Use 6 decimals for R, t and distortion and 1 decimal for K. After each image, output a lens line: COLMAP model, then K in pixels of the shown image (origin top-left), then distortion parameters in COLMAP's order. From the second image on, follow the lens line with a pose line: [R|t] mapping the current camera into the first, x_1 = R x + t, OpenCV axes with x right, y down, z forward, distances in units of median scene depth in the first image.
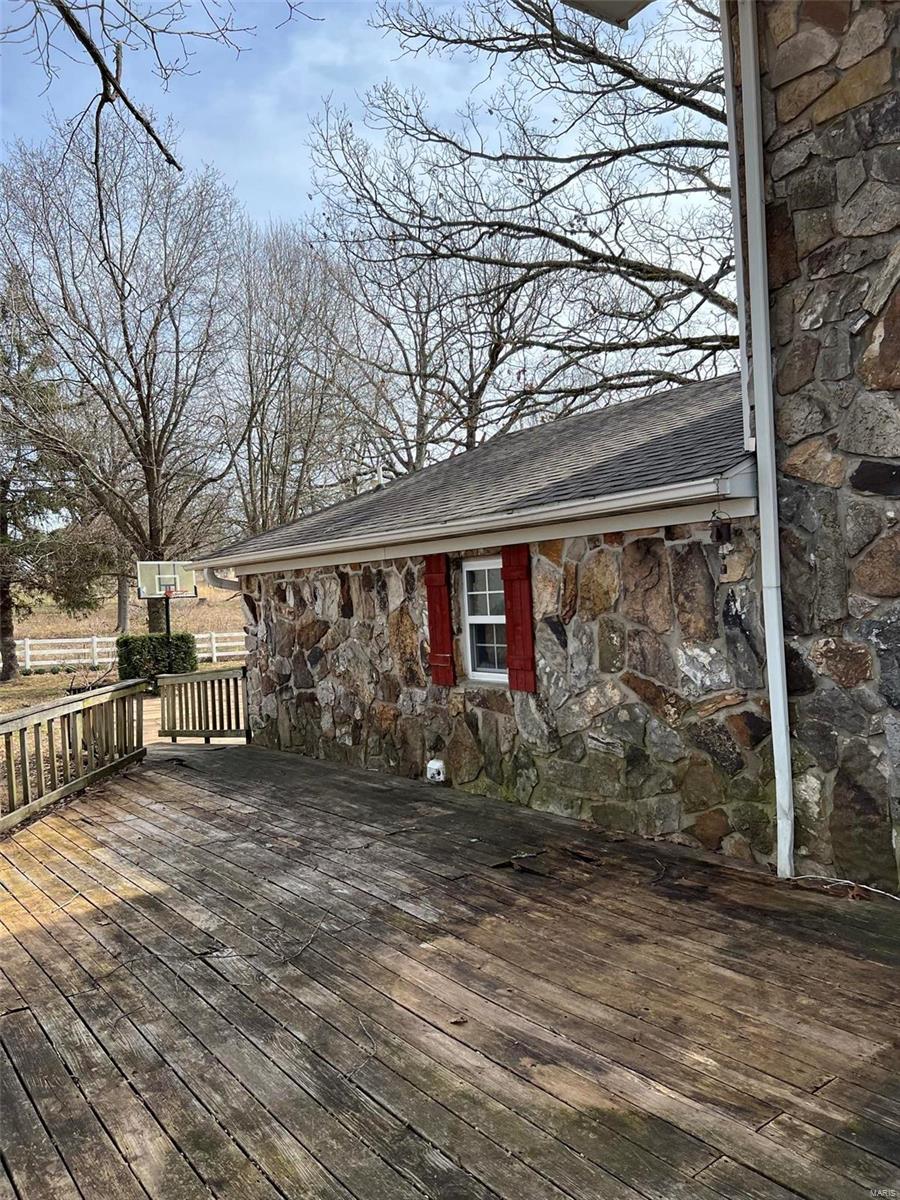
lens RADIAL K [[905.6, 0, 454.1], [0, 905.6, 597.0], [0, 0, 1]] dist [0.048414, -0.050306]
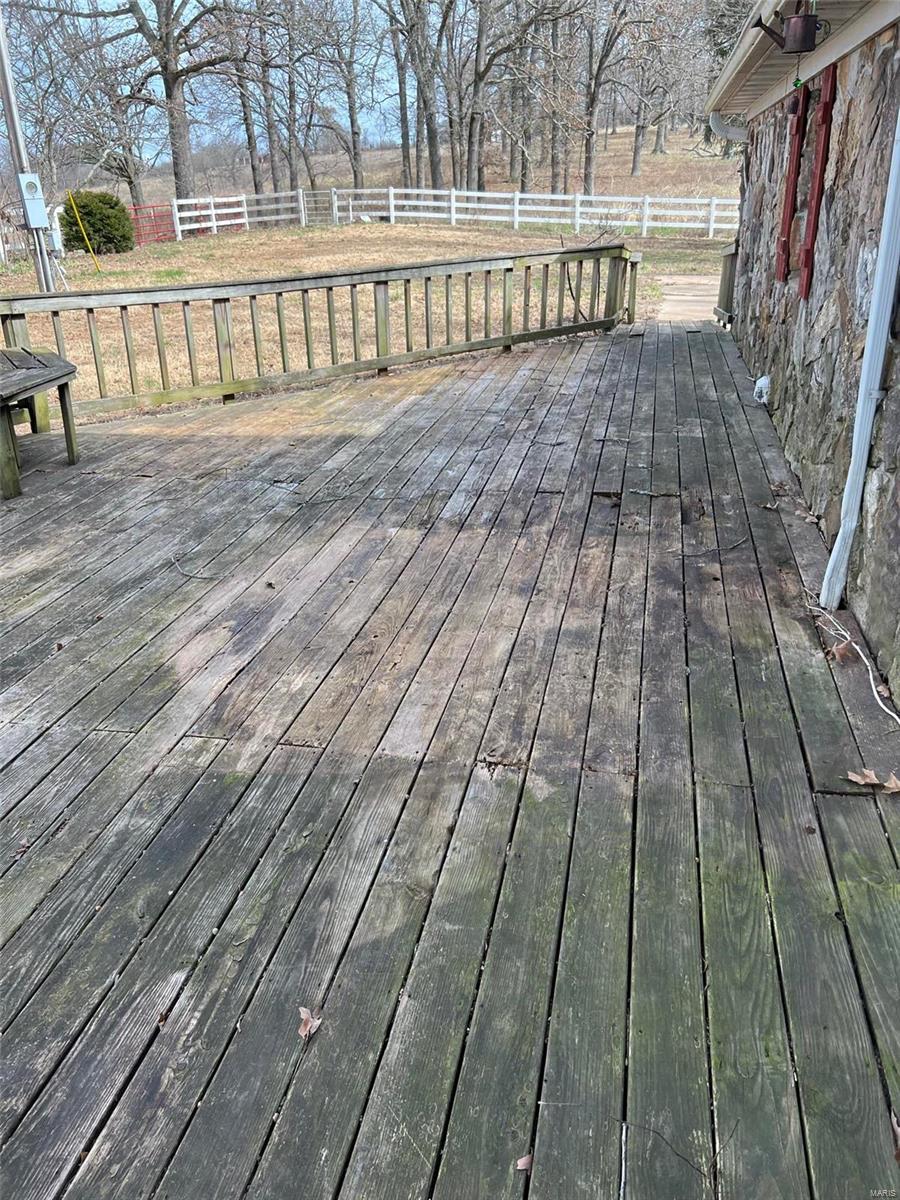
lens RADIAL K [[905.6, 0, 456.6], [0, 905.6, 594.4], [0, 0, 1]] dist [0.048414, -0.050306]
pose [[0.660448, 0.339734, -0.669619, 0.756217], [-0.016853, 0.898270, 0.439120, -0.002180], [0.750683, -0.278731, 0.598986, 0.439872]]
